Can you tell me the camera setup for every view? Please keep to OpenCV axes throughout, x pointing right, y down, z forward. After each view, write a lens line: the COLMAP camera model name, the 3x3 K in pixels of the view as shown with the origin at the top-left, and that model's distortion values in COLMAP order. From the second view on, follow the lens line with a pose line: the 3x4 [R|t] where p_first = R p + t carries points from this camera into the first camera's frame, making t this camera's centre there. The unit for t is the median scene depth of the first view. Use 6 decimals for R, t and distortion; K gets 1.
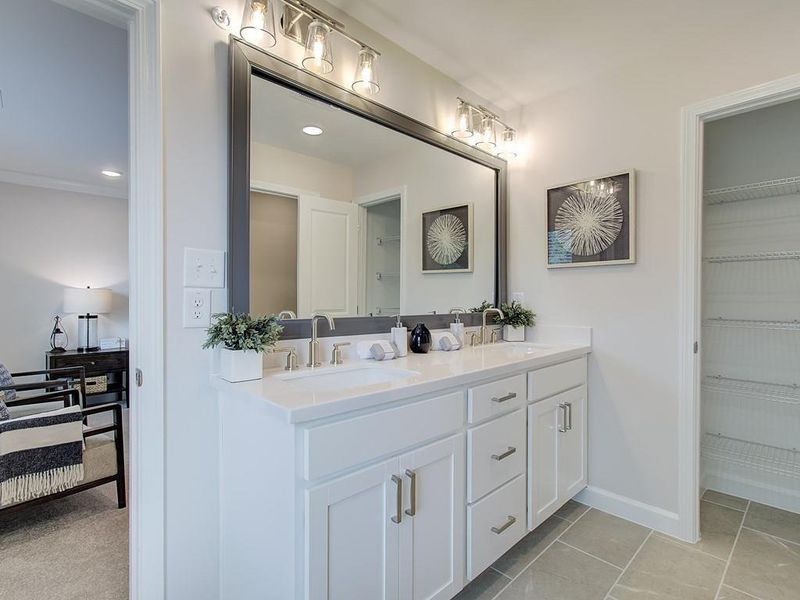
lens RADIAL K [[405.1, 0, 396.8], [0, 405.1, 297.7], [0, 0, 1]] dist [-0.003000, 0.000188]
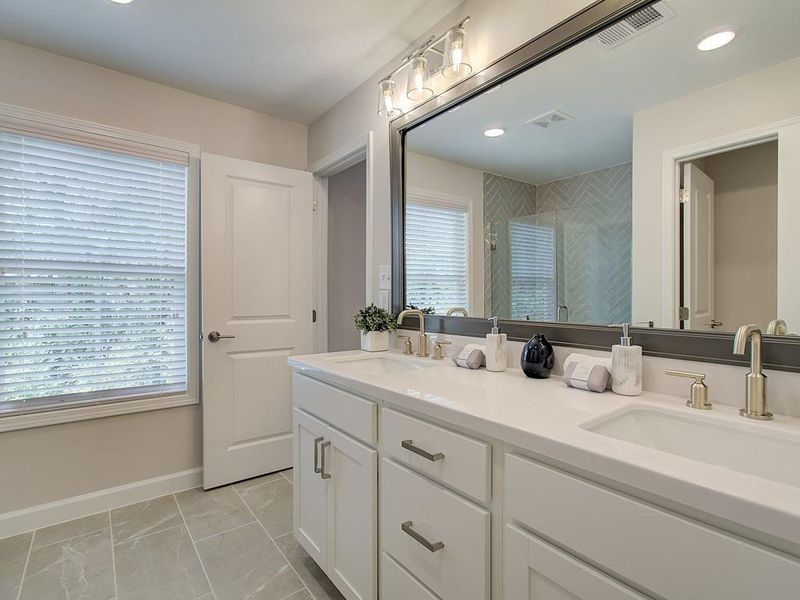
lens RADIAL K [[405.1, 0, 402.7], [0, 405.1, 300.9], [0, 0, 1]] dist [-0.003000, 0.000188]
pose [[-0.125614, 0.002705, -0.992076, 0.709424], [-0.003166, 0.999990, 0.003127, 0.007460], [0.992074, 0.003534, -0.125604, 0.822355]]
